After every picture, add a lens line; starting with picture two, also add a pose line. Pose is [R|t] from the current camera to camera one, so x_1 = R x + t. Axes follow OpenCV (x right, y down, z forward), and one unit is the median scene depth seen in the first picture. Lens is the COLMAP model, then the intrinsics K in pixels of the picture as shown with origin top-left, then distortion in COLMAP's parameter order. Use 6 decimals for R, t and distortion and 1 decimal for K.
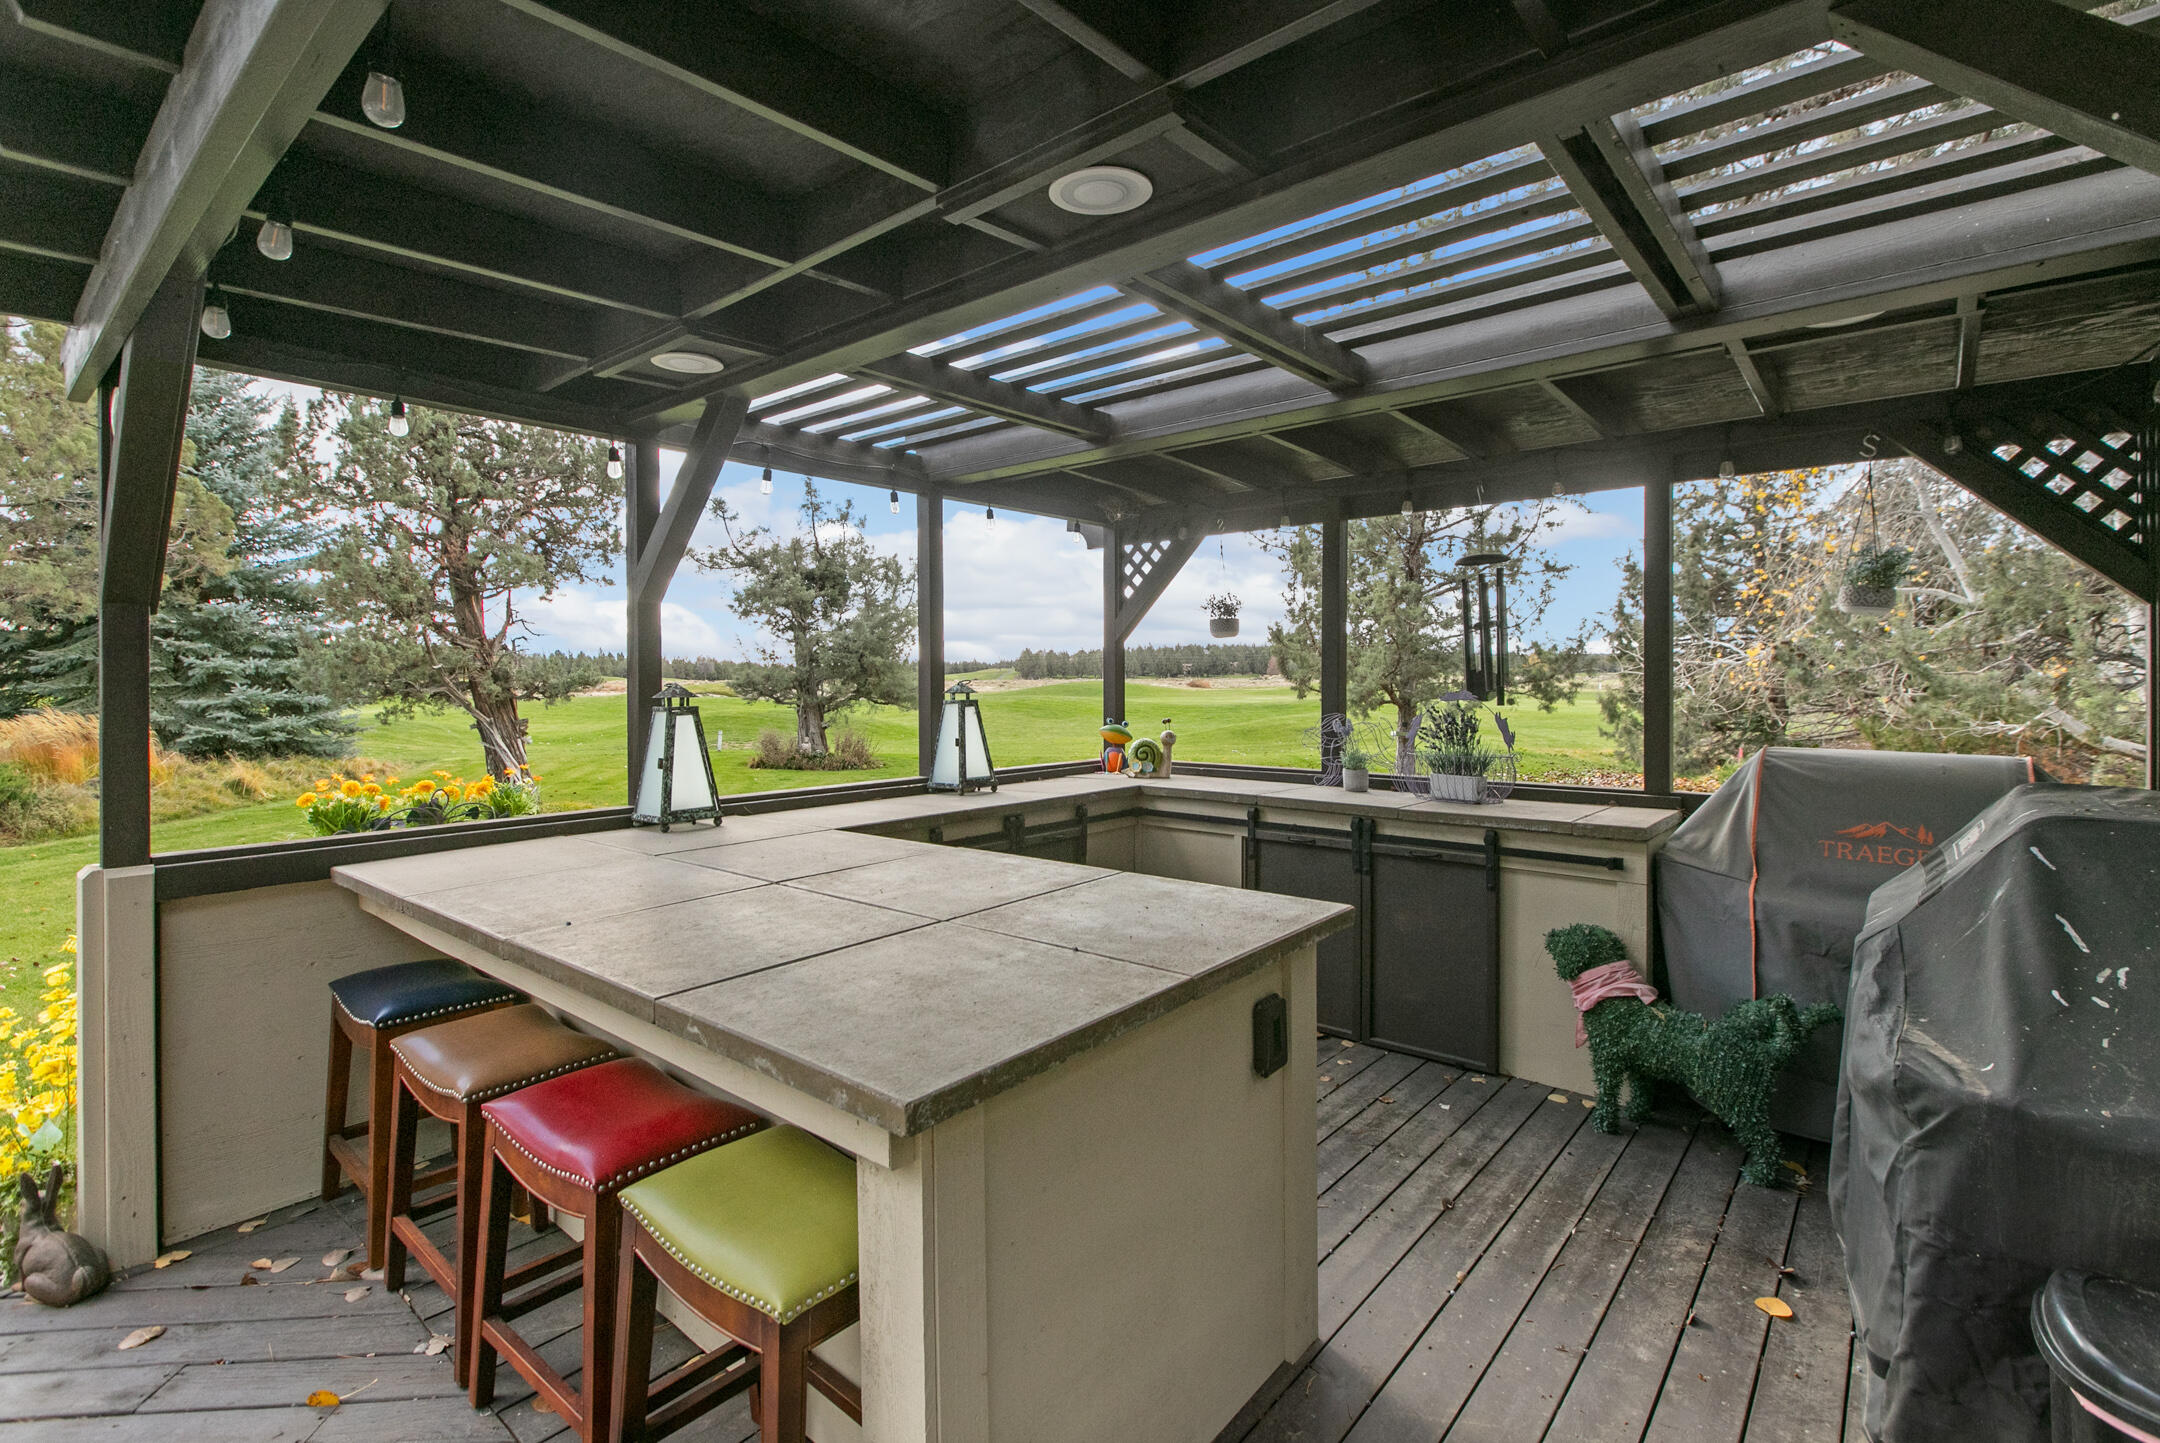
lens RADIAL K [[1044.5, 0, 1070.7], [0, 1044.5, 708.7], [0, 0, 1]] dist [0.002922, 0.001015]
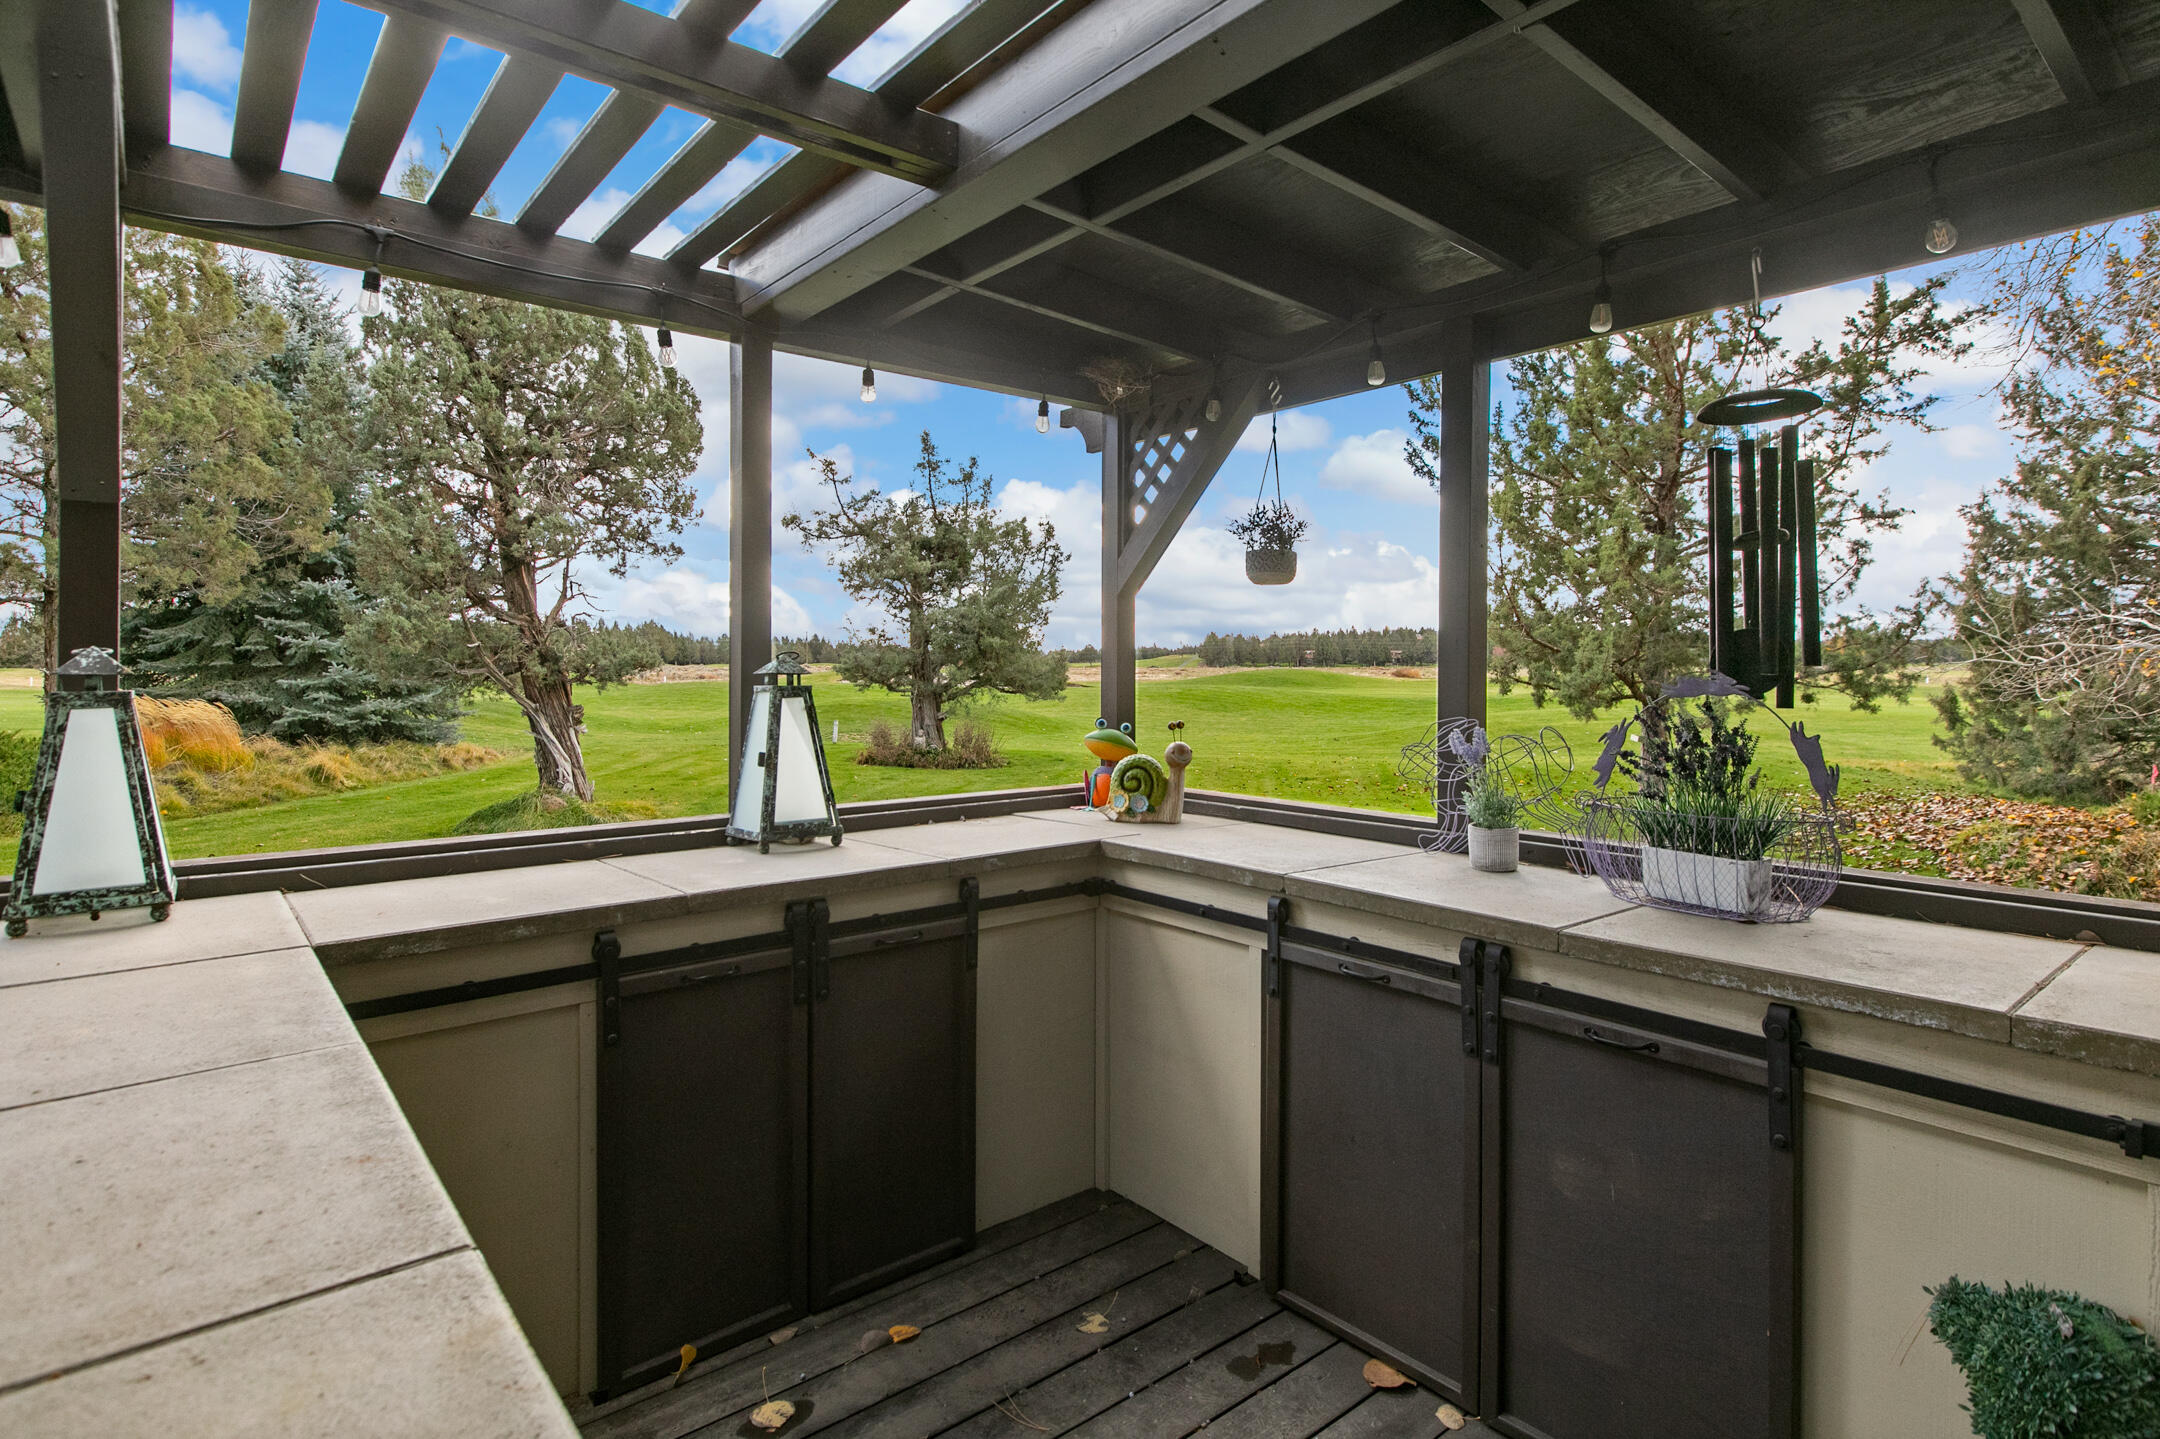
lens RADIAL K [[1115.3, 0, 1081.3], [0, 1115.3, 679.8], [0, 0, 1]] dist [-0.000923, -0.000428]
pose [[0.984465, 0.008332, -0.175385, 0.051631], [-0.011364, 0.999803, -0.016289, -0.001041], [0.175214, 0.018029, 0.984365, 0.129139]]
